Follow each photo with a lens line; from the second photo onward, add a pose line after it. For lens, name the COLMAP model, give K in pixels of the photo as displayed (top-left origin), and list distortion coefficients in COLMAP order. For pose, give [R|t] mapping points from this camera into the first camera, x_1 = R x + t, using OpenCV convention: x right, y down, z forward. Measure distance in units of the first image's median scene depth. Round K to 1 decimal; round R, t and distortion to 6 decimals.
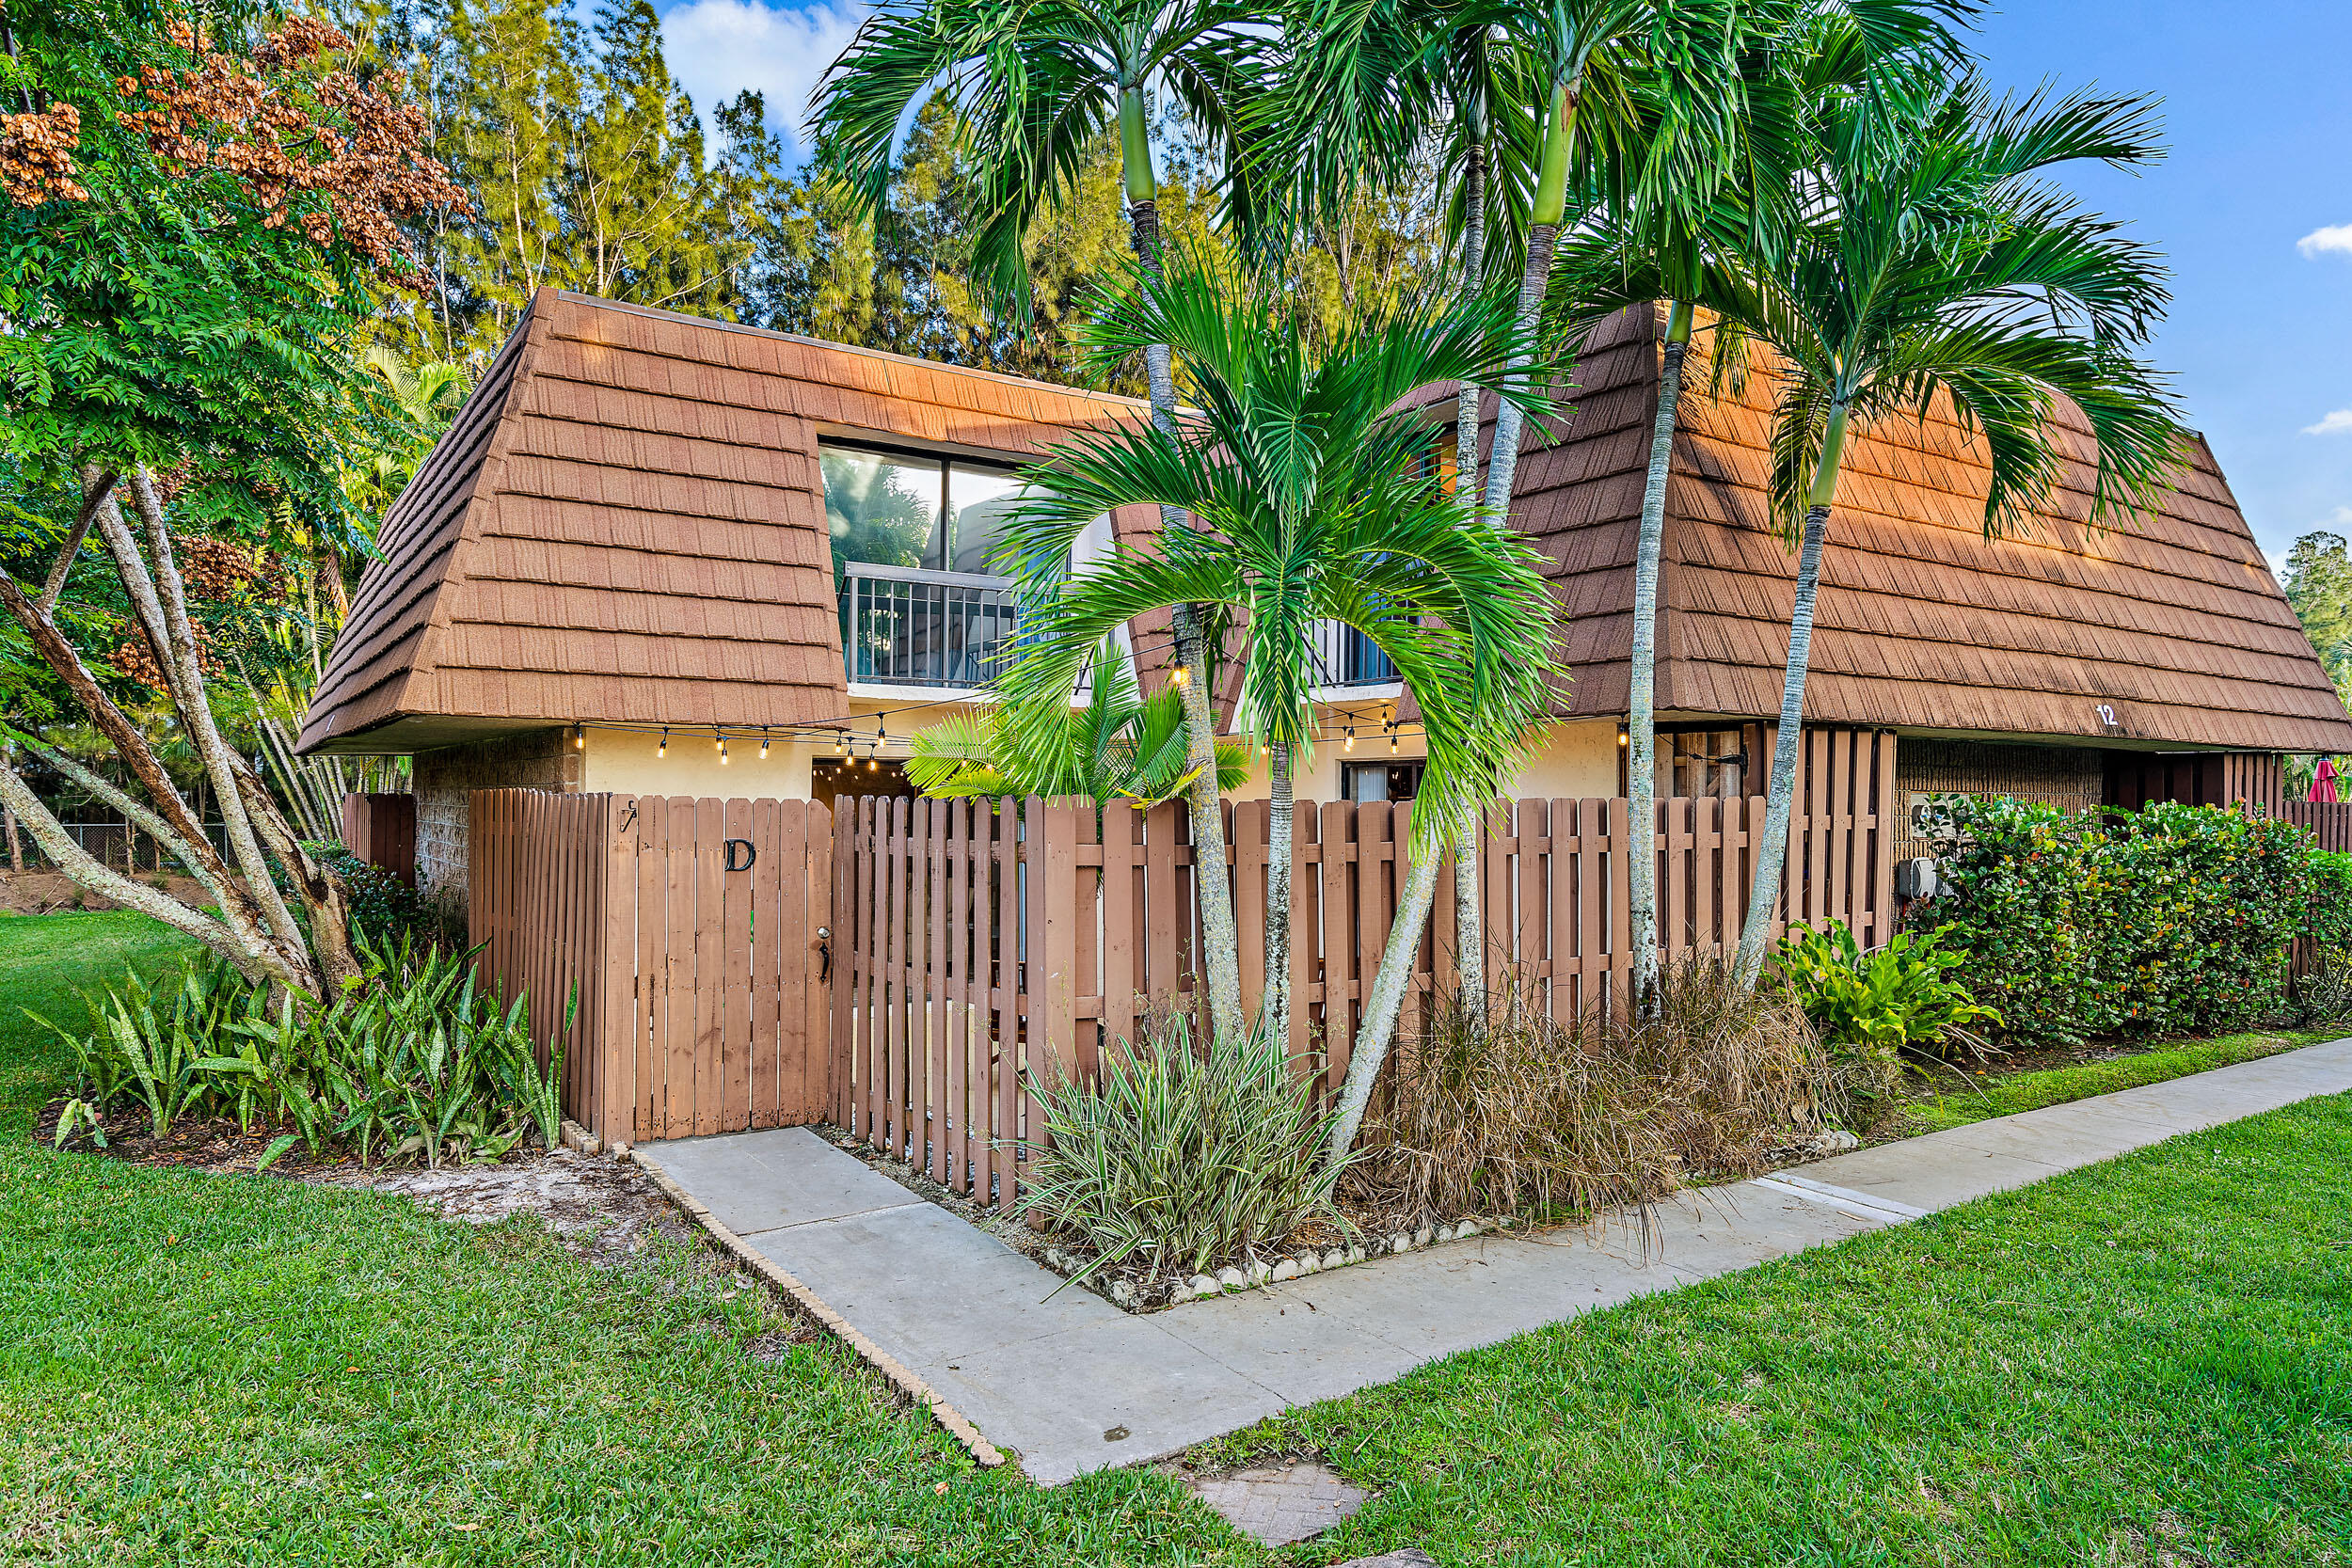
lens RADIAL K [[1416.9, 0, 1177.1], [0, 1416.9, 778.1], [0, 0, 1]] dist [0.013444, -0.007050]
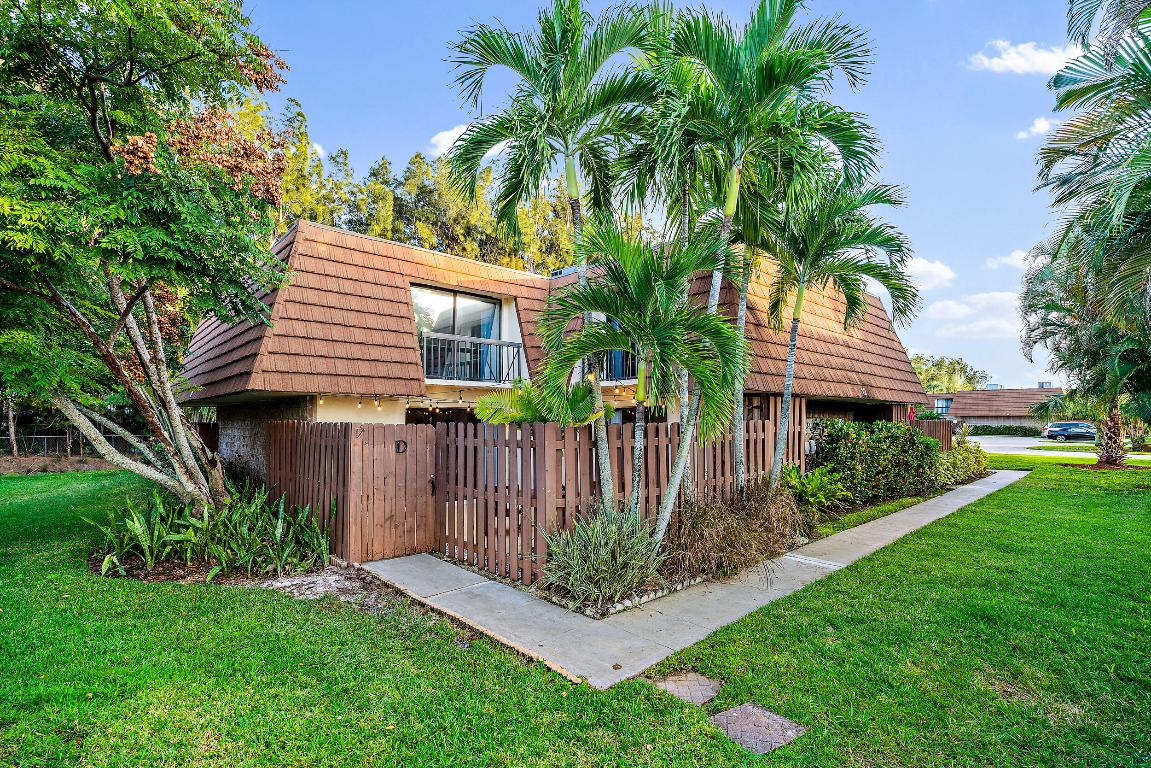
lens RADIAL K [[524.9, 0, 584.1], [0, 524.9, 404.5], [0, 0, 1]] dist [-0.006138, 0.003334]
pose [[0.988073, -0.002760, 0.153962, -0.138239], [0.005452, 0.999840, -0.017066, -0.002676], [-0.153890, 0.017702, 0.987929, 0.026893]]
